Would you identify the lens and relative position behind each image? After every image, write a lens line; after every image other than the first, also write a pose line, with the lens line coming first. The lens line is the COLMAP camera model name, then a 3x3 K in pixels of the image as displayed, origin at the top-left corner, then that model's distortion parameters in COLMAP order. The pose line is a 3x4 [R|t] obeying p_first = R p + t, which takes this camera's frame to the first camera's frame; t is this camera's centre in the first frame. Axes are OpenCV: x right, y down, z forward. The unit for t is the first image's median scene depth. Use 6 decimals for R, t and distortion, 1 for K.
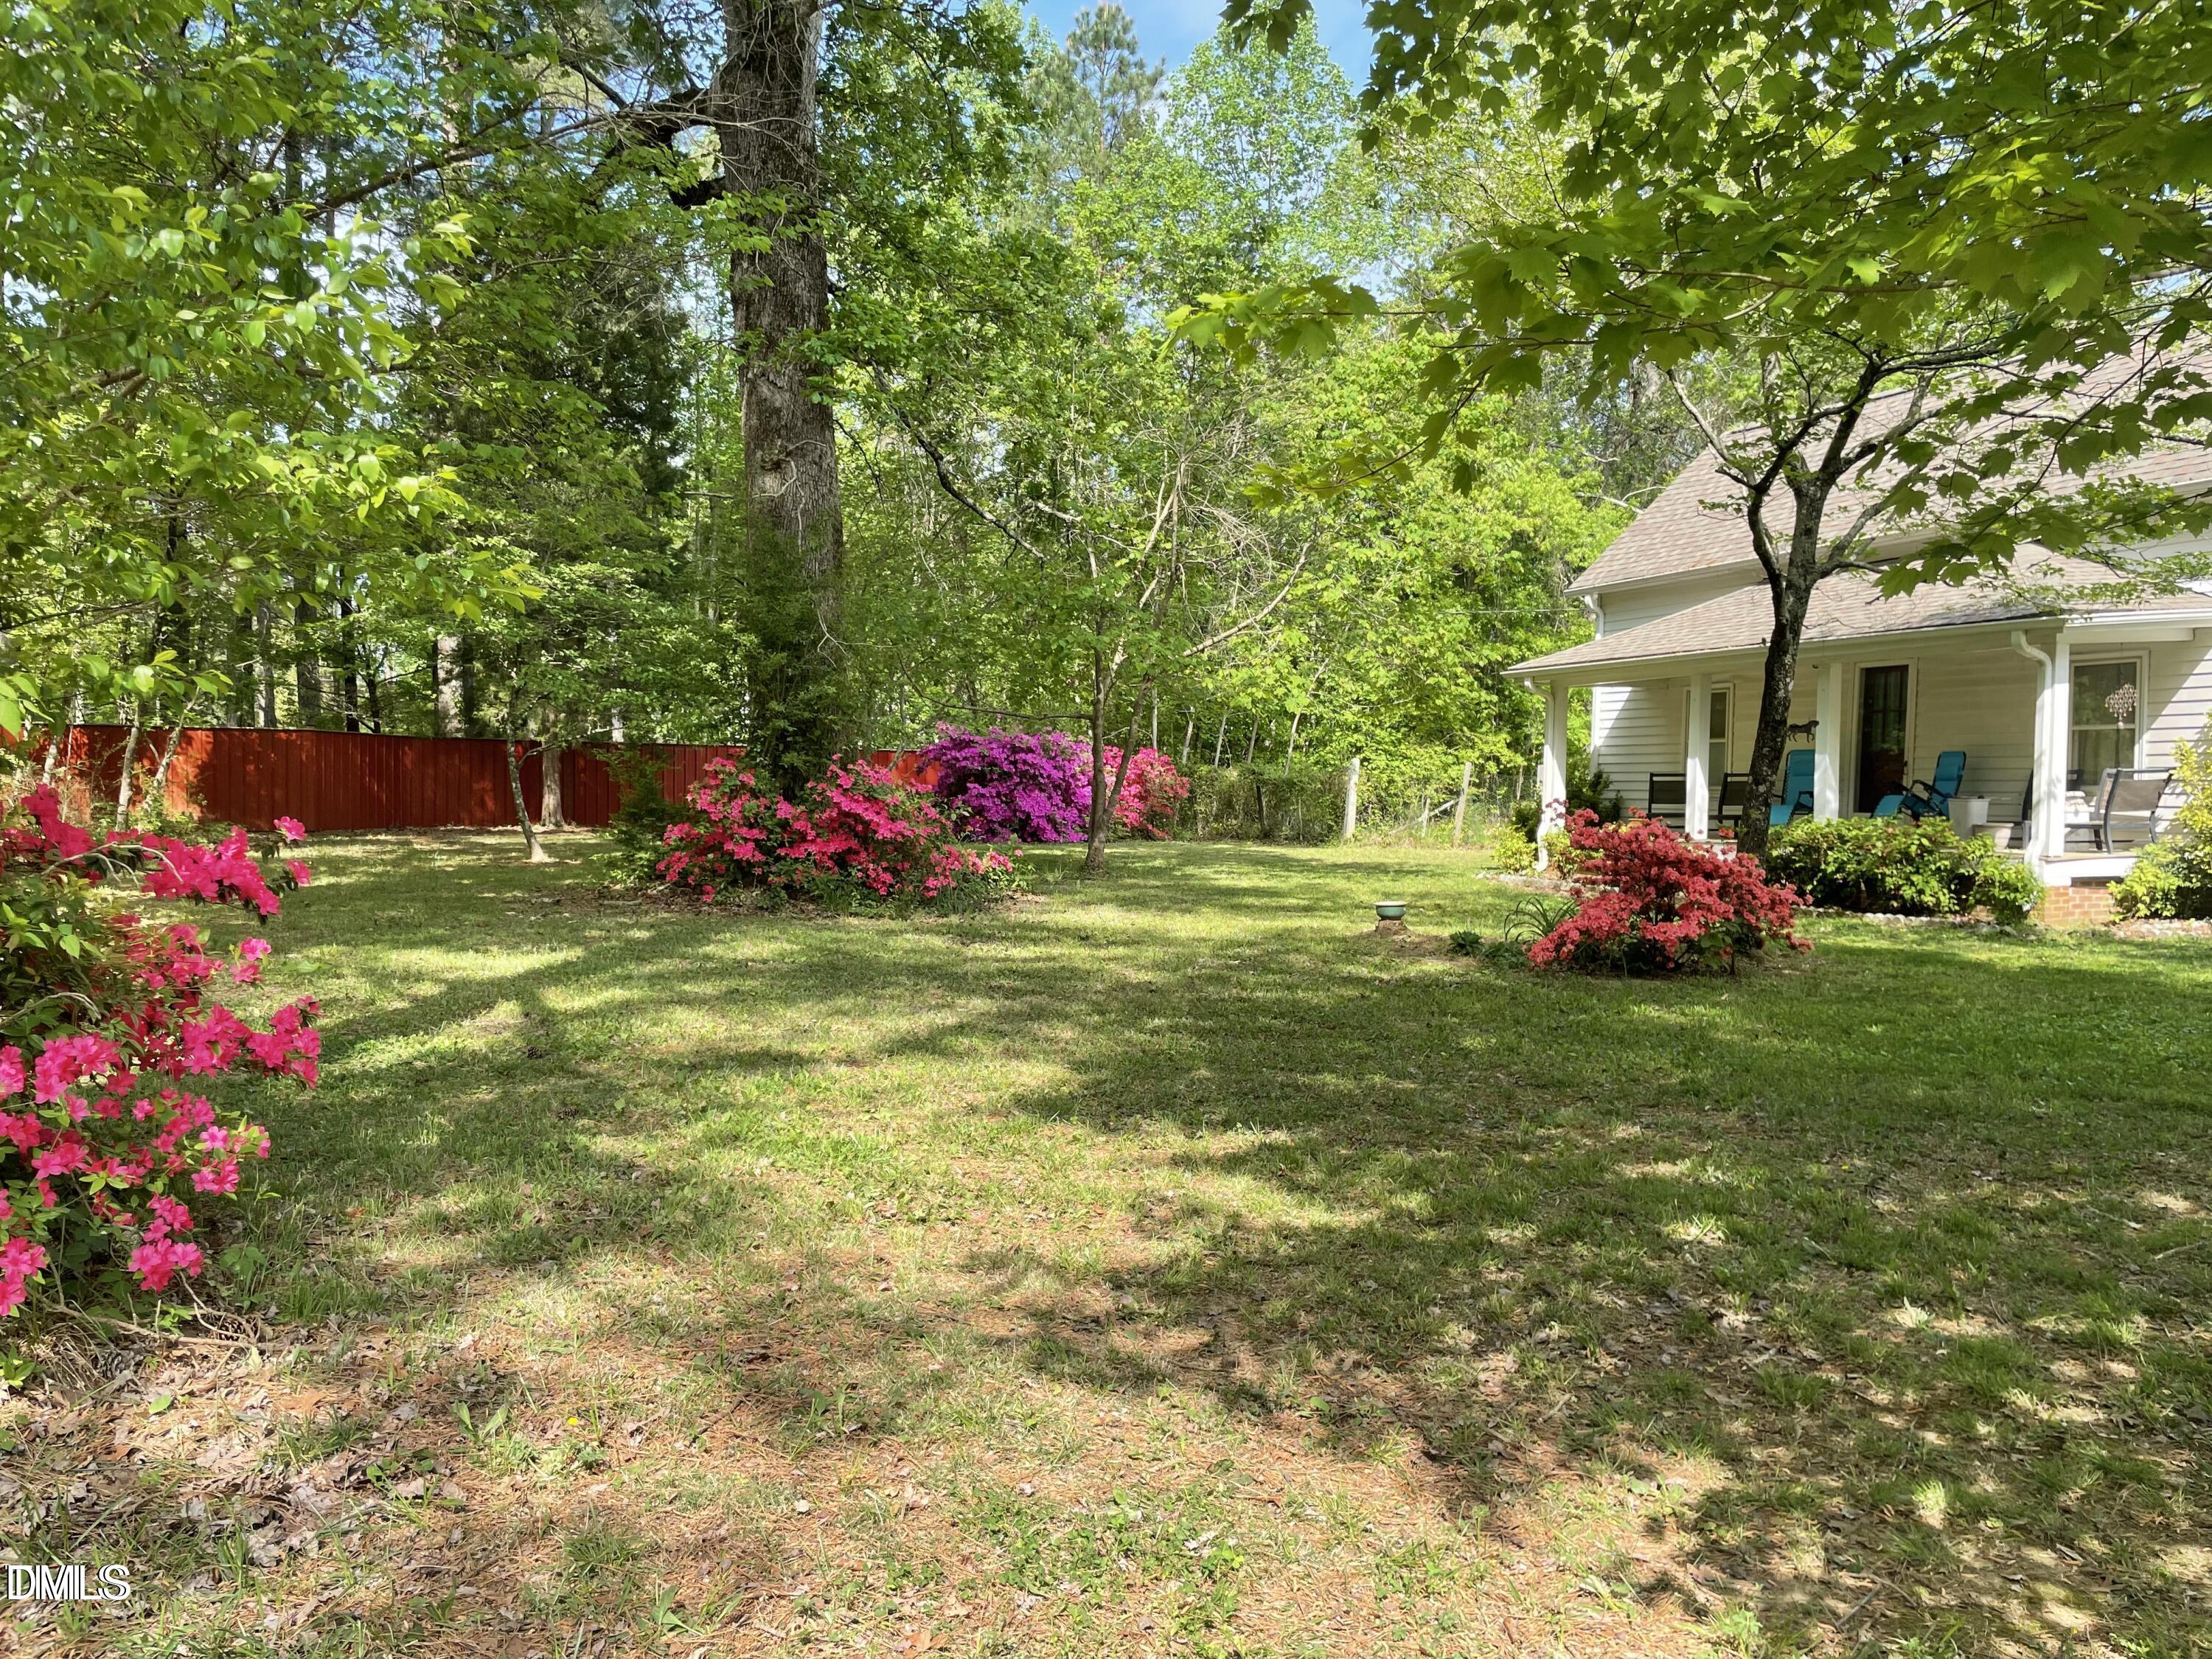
lens RADIAL K [[1680.6, 0, 1102.6], [0, 1680.6, 825.7], [0, 0, 1]] dist [0.006192, 0.001447]
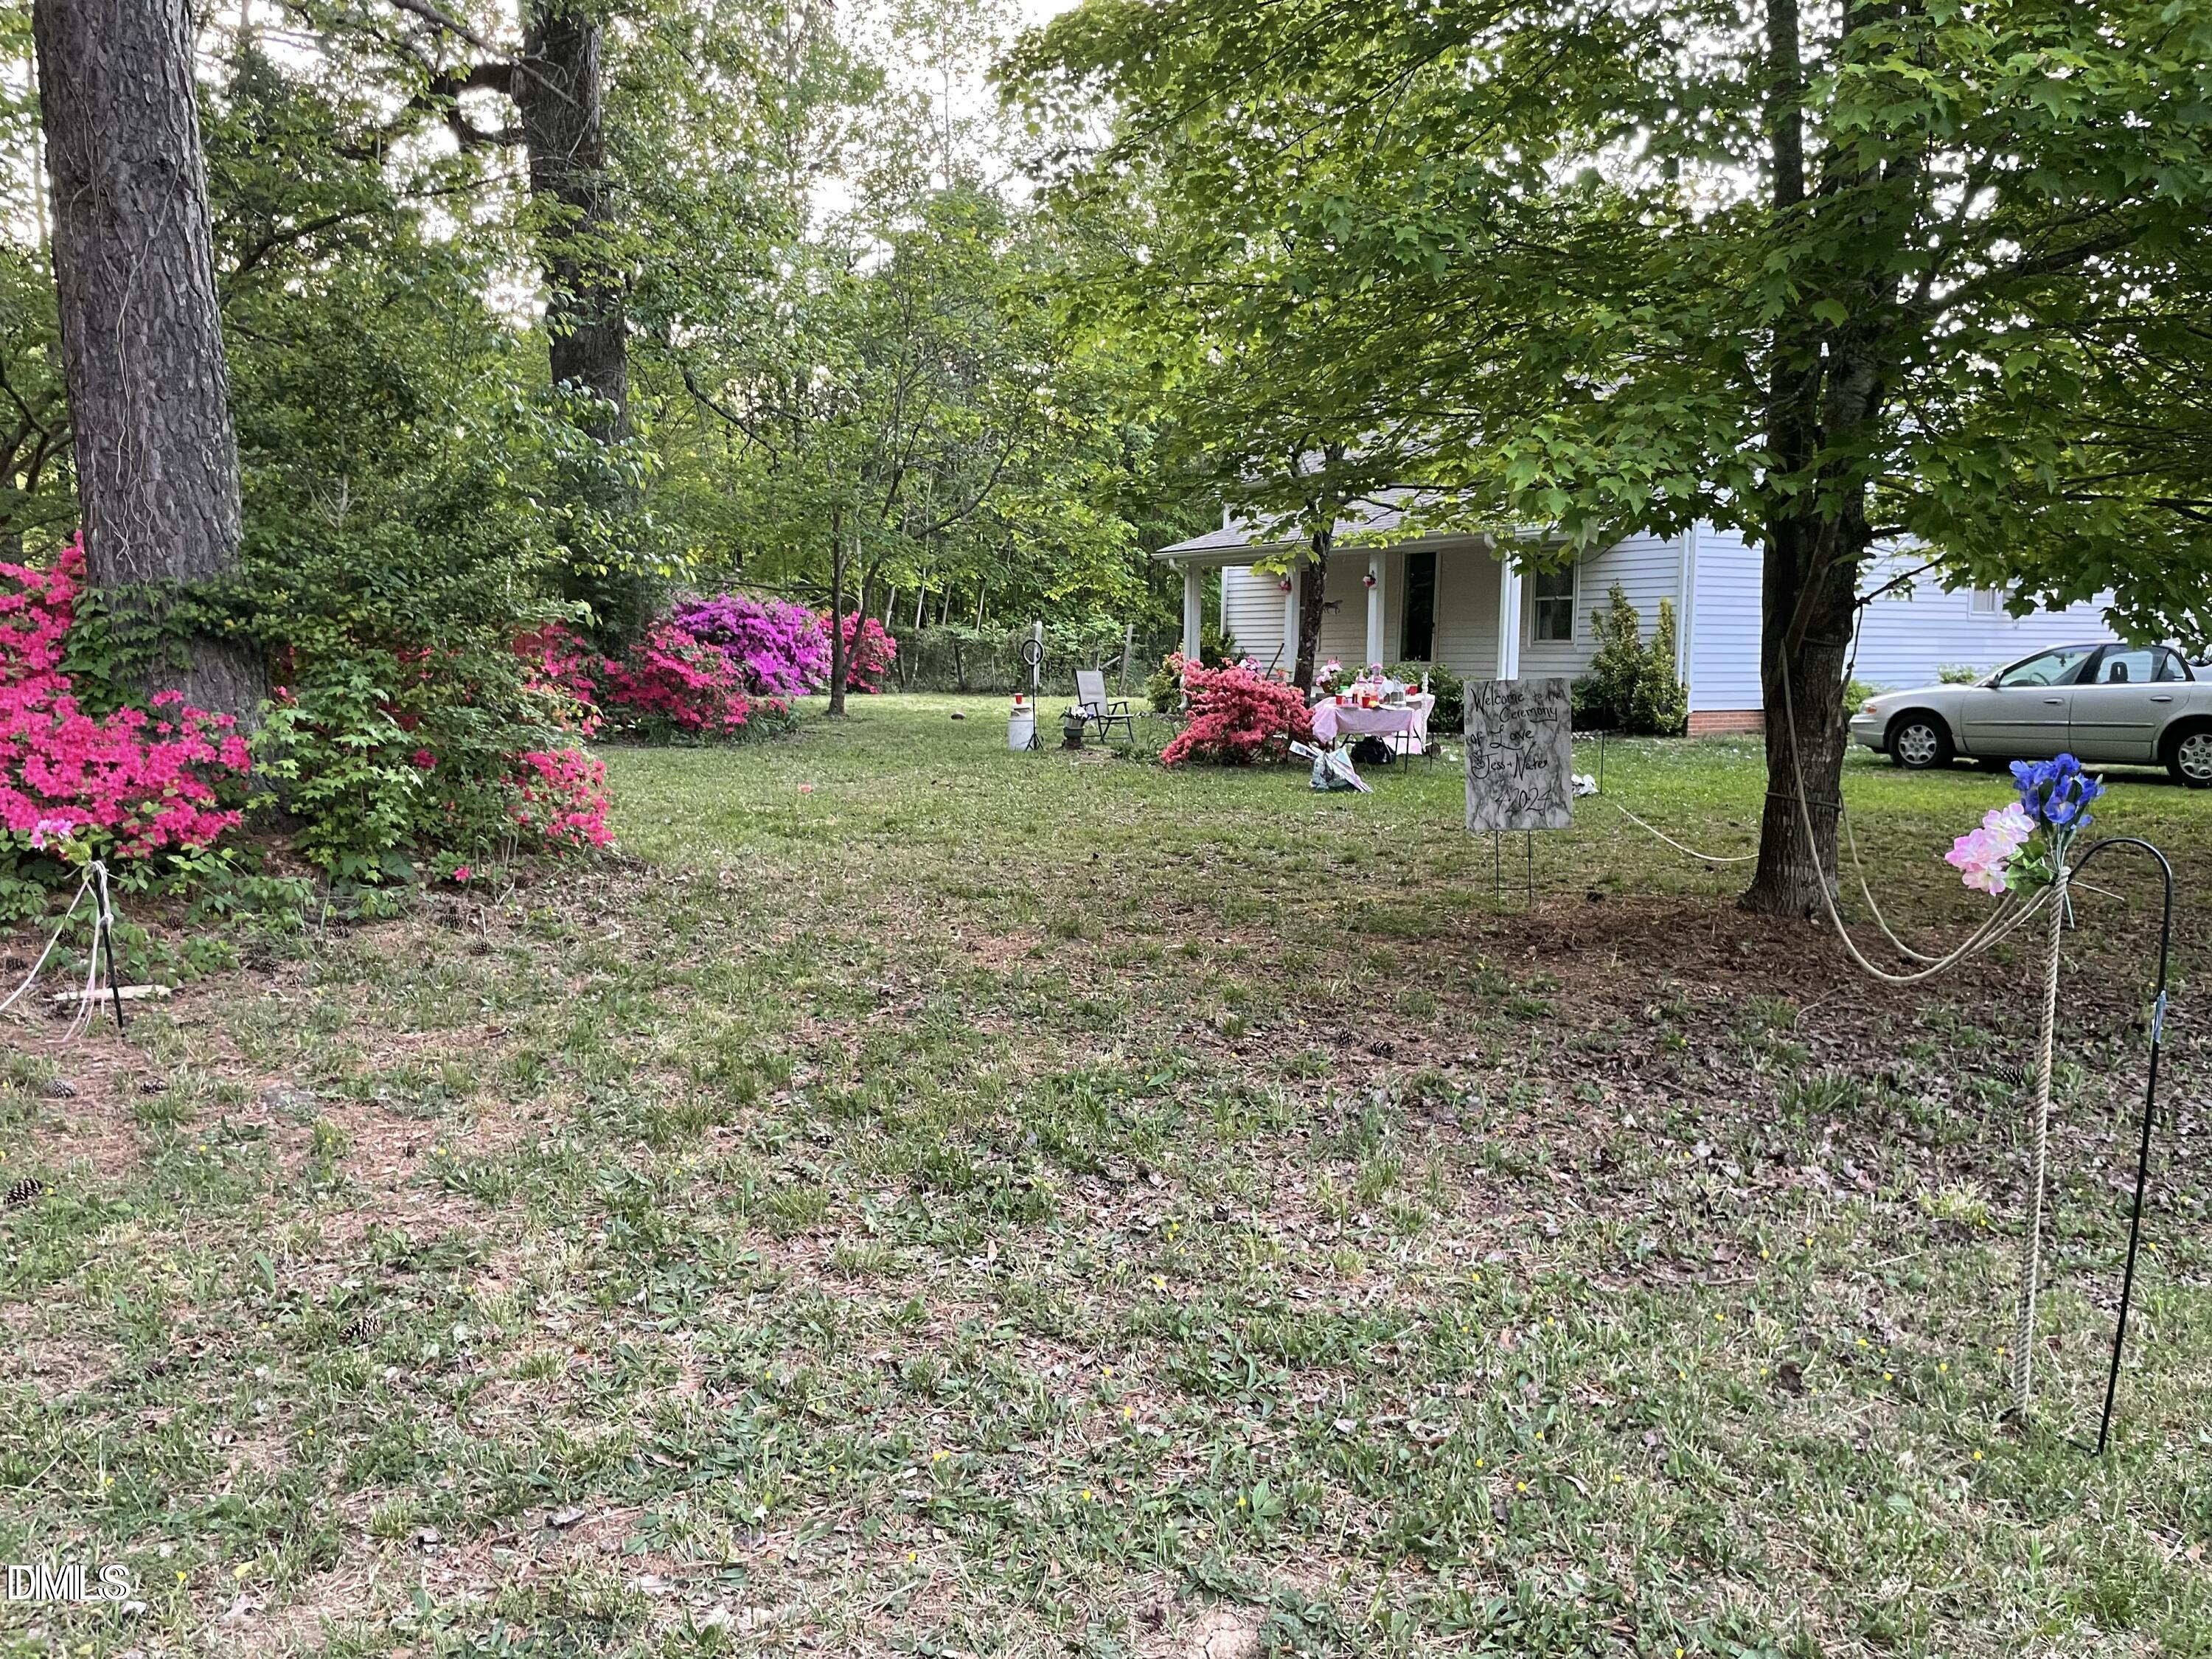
lens RADIAL K [[1680.6, 0, 1104.0], [0, 1680.6, 833.5], [0, 0, 1]] dist [0.006192, 0.001447]
pose [[0.982109, -0.026877, 0.186385, -0.031383], [0.010558, 0.996065, 0.088000, 0.004778], [-0.188017, -0.084457, 0.978528, -0.186965]]
